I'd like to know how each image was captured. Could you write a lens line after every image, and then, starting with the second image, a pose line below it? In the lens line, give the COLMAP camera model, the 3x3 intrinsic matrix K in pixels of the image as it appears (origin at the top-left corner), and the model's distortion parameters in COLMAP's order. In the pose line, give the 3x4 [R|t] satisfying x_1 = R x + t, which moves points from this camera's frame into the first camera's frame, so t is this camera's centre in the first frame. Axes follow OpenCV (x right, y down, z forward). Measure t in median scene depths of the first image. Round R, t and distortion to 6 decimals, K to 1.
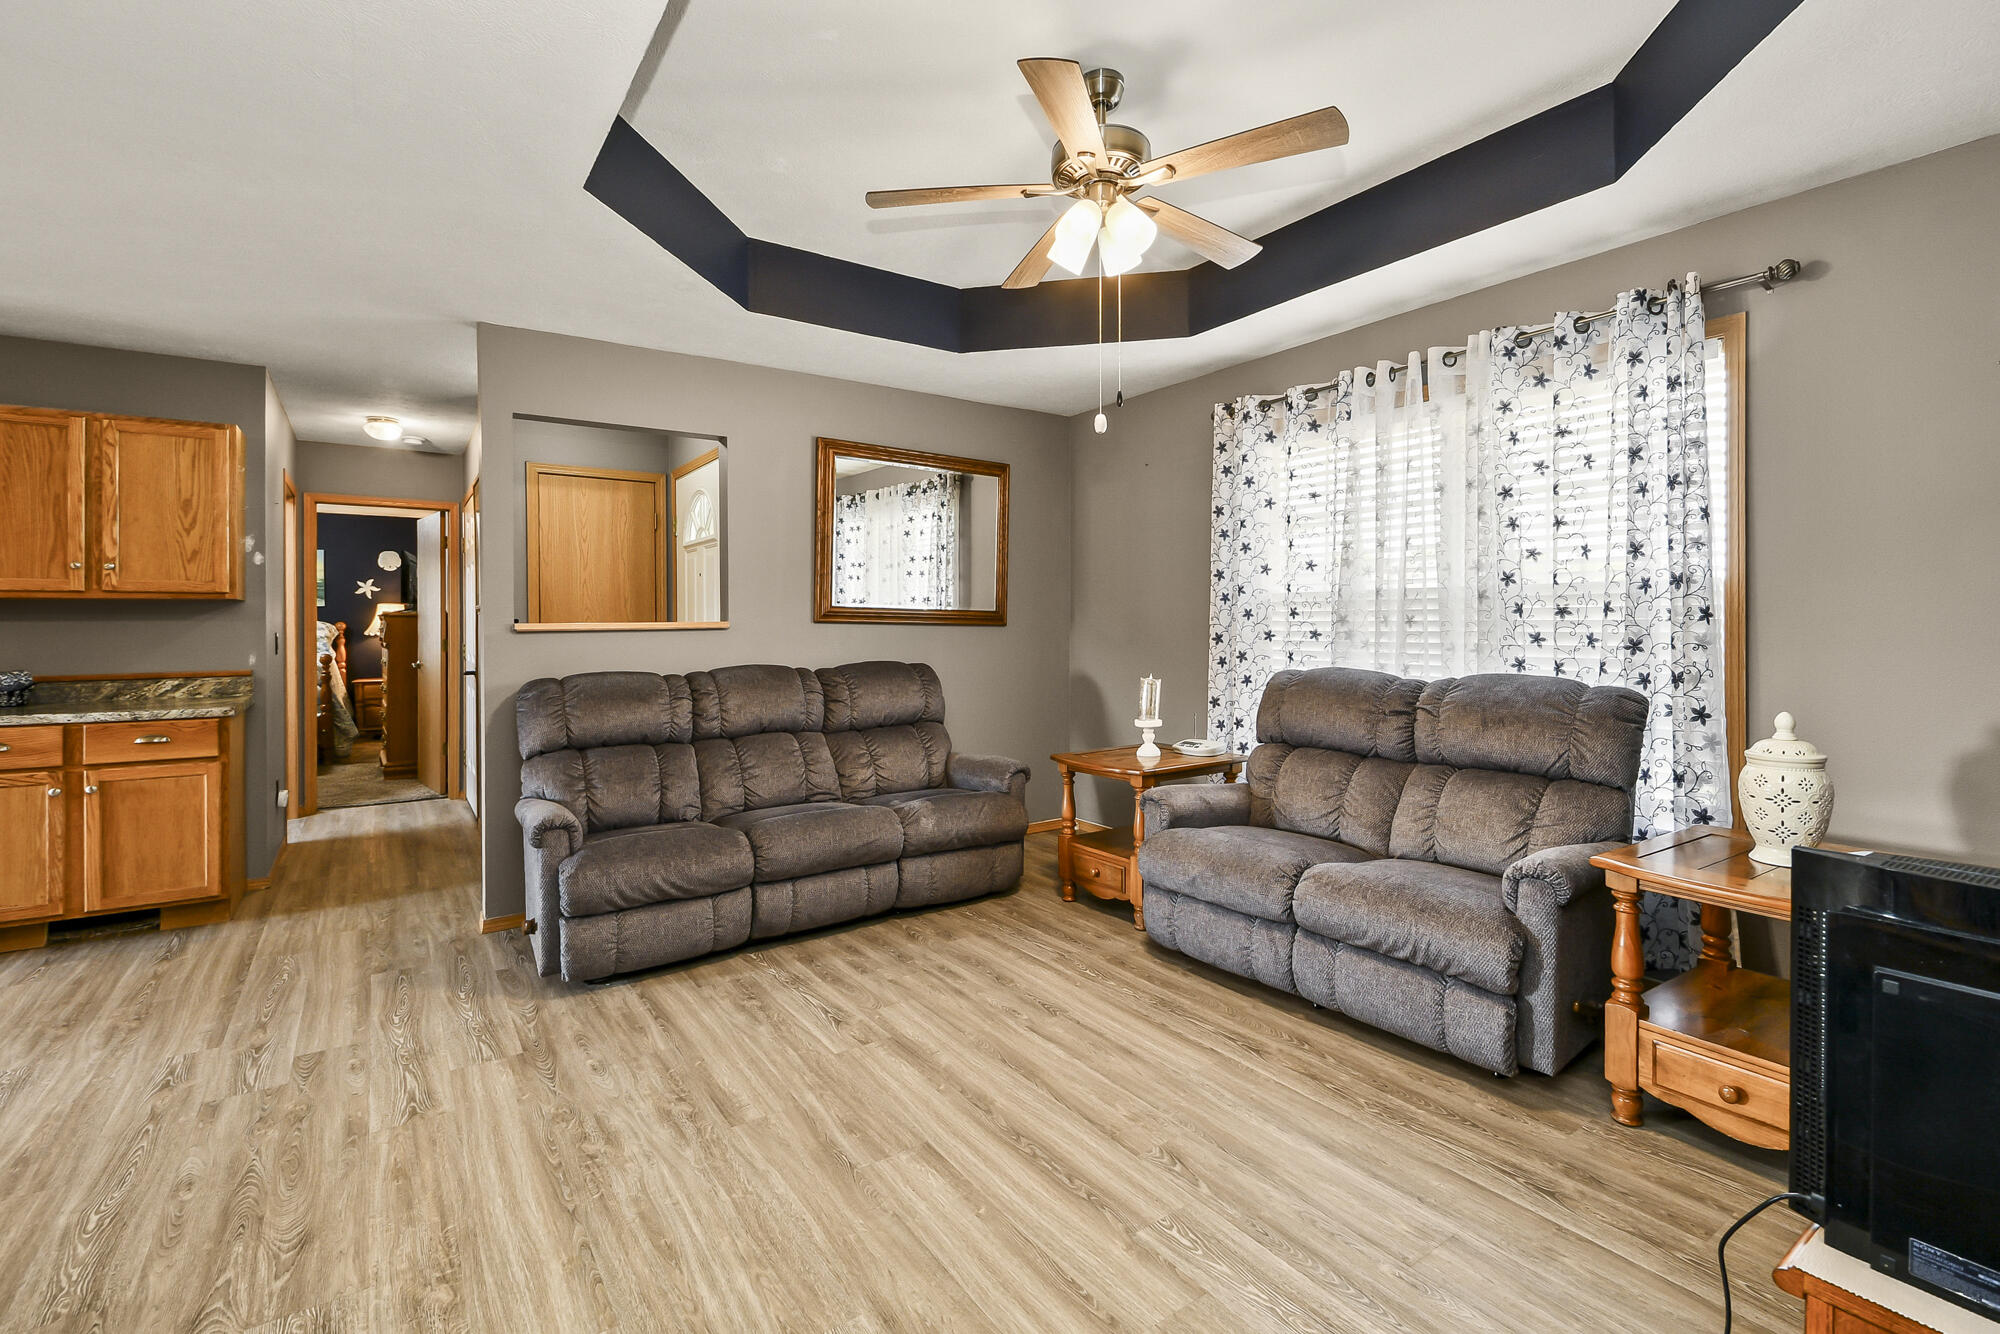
lens RADIAL K [[892.2, 0, 1035.0], [0, 892.2, 625.7], [0, 0, 1]] dist [0.022377, -0.015126]
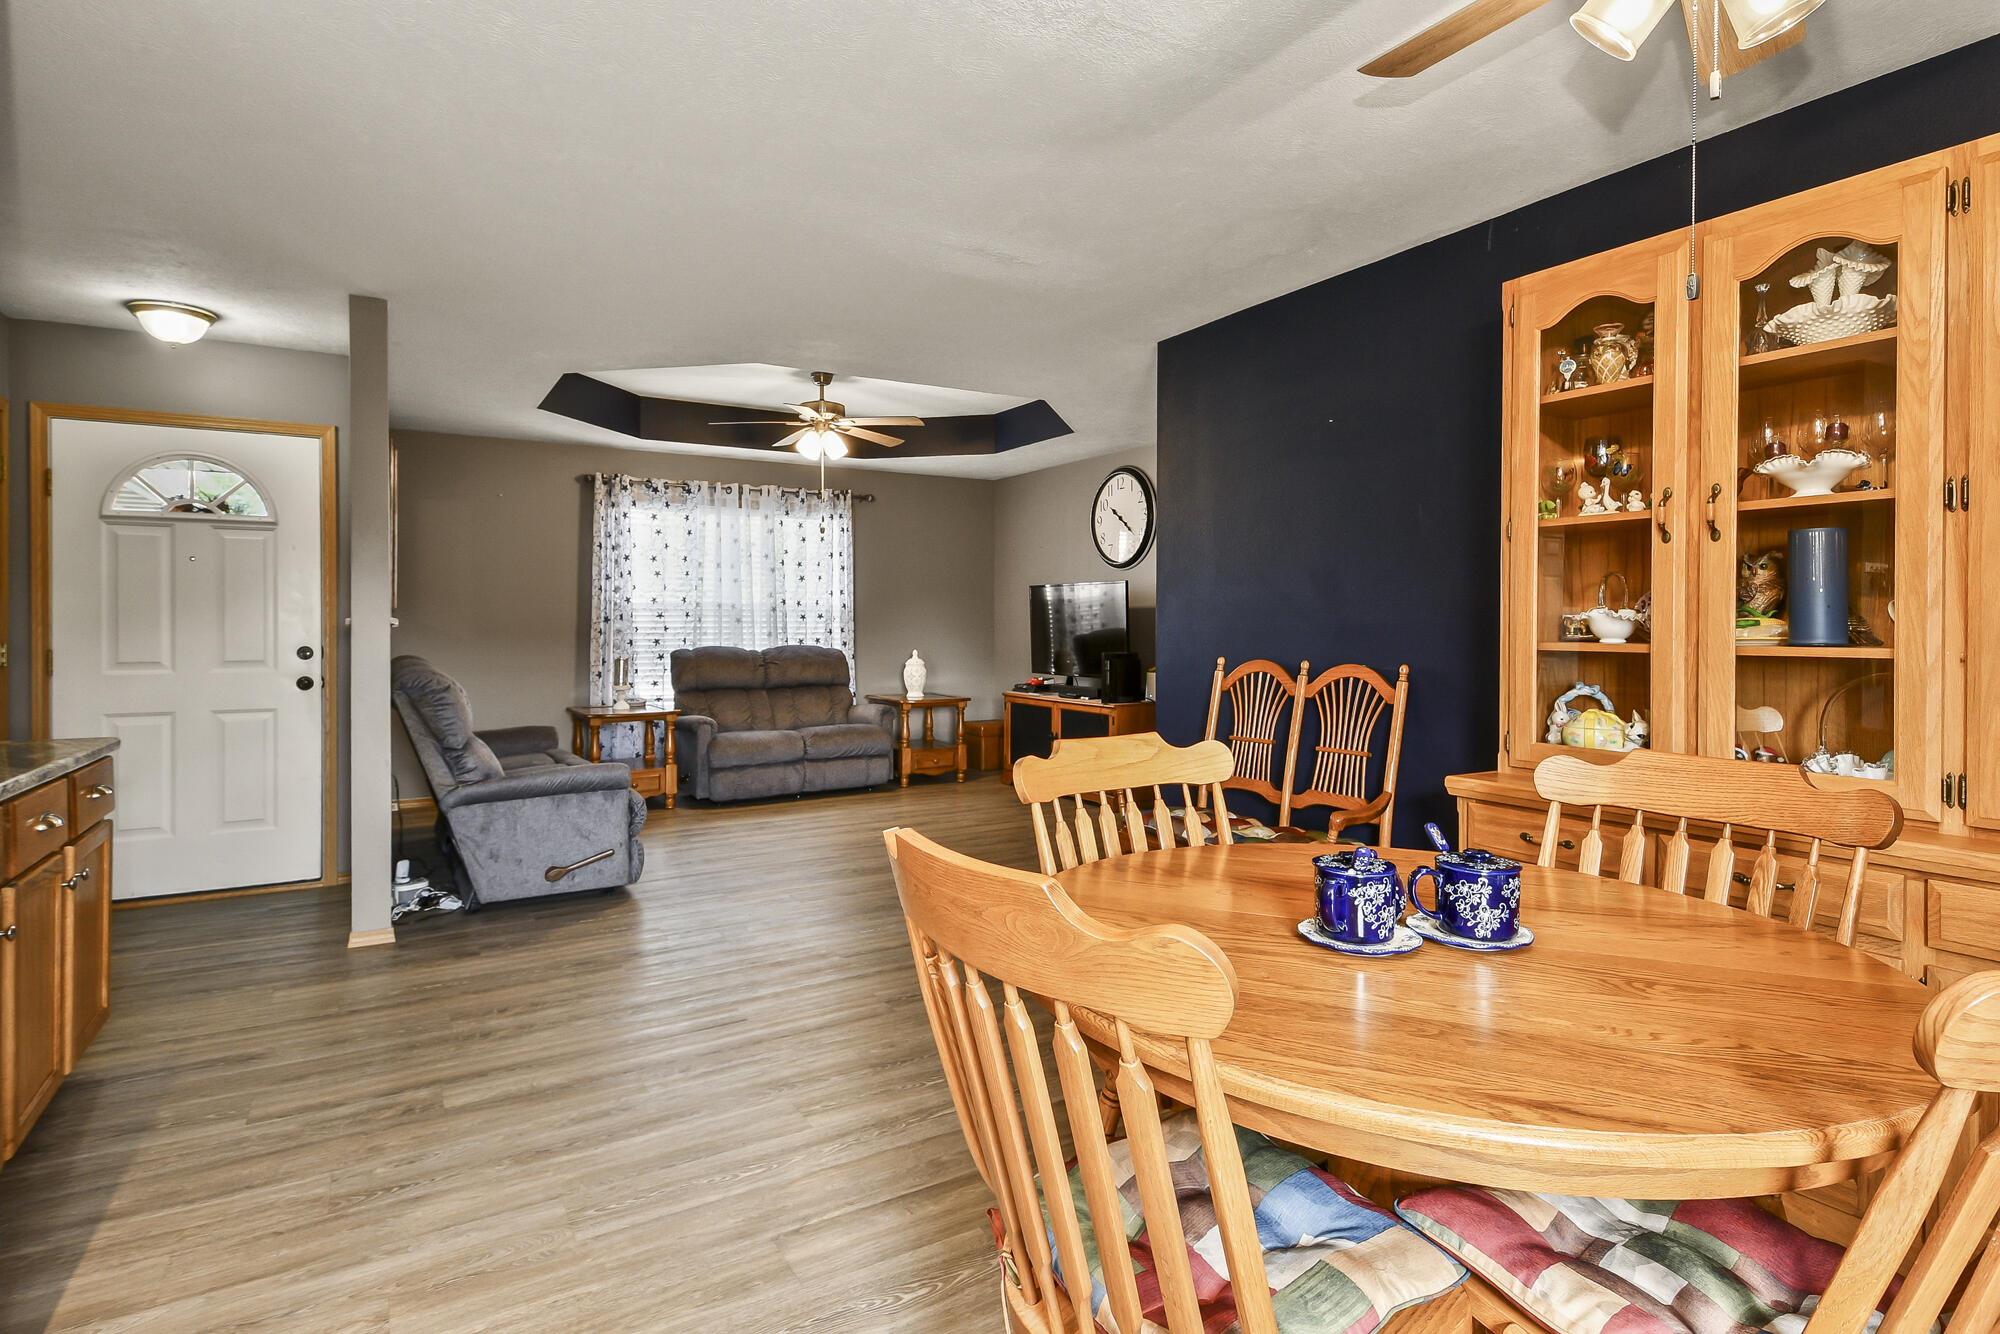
lens RADIAL K [[1007.5, 0, 974.1], [0, 1007.5, 633.4], [0, 0, 1]] dist [-0.002447, -0.000938]
pose [[0.072764, -0.007433, 0.997321, -1.929482], [0.003506, 0.999968, 0.007197, 0.009417], [-0.997343, 0.002973, 0.072788, 0.361718]]
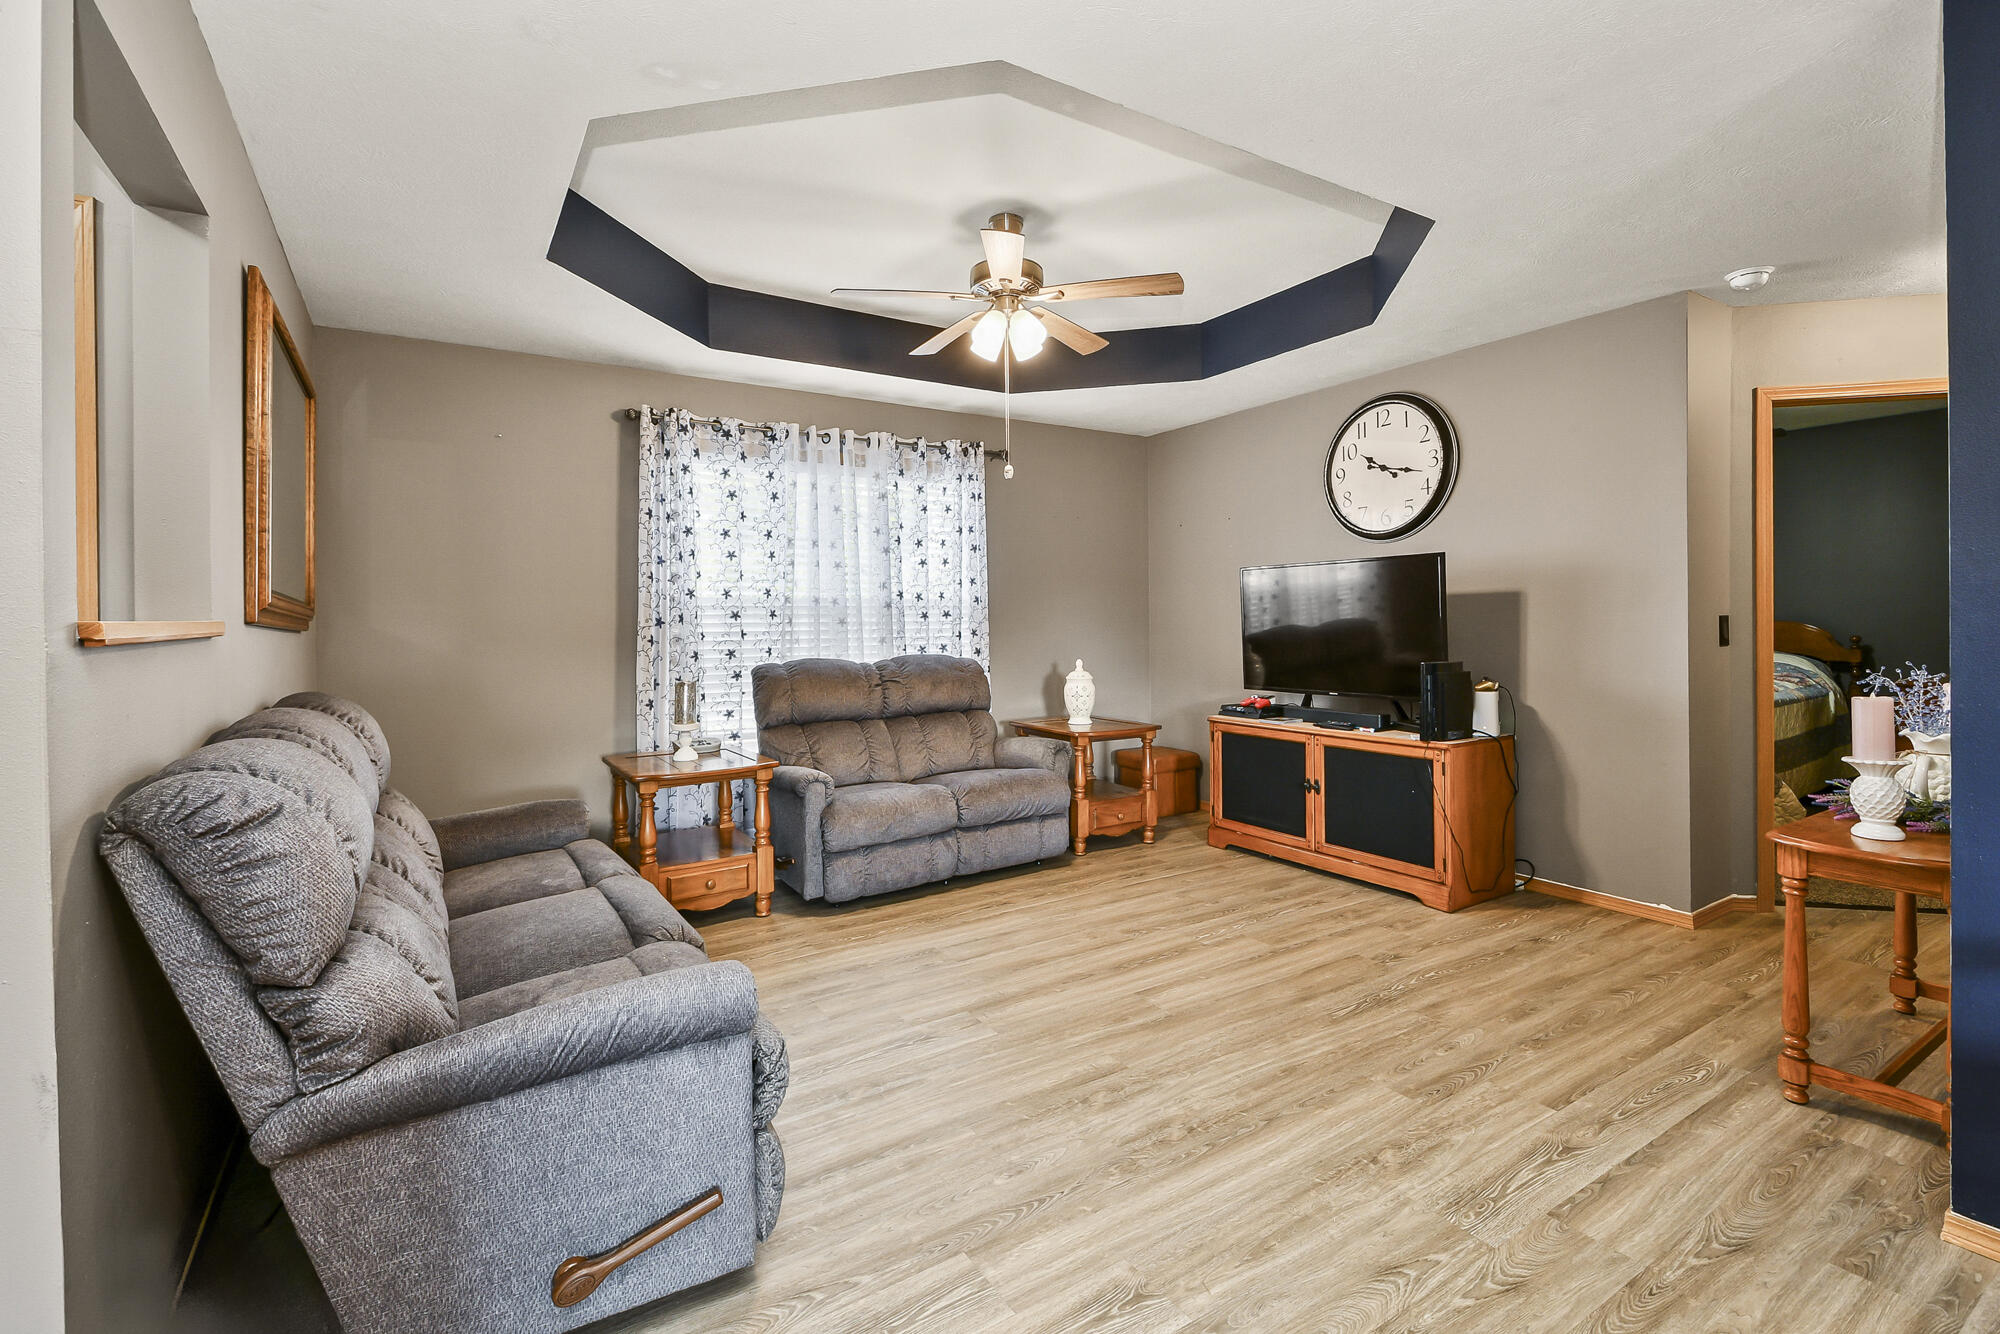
lens RADIAL K [[892.2, 0, 941.7], [0, 892.2, 623.1], [0, 0, 1]] dist [0.022377, -0.015126]
pose [[0.092692, 0.001857, 0.995693, -1.046447], [0.017429, 0.999842, -0.003487, 0.004858], [-0.995542, 0.017677, 0.092645, 0.797401]]
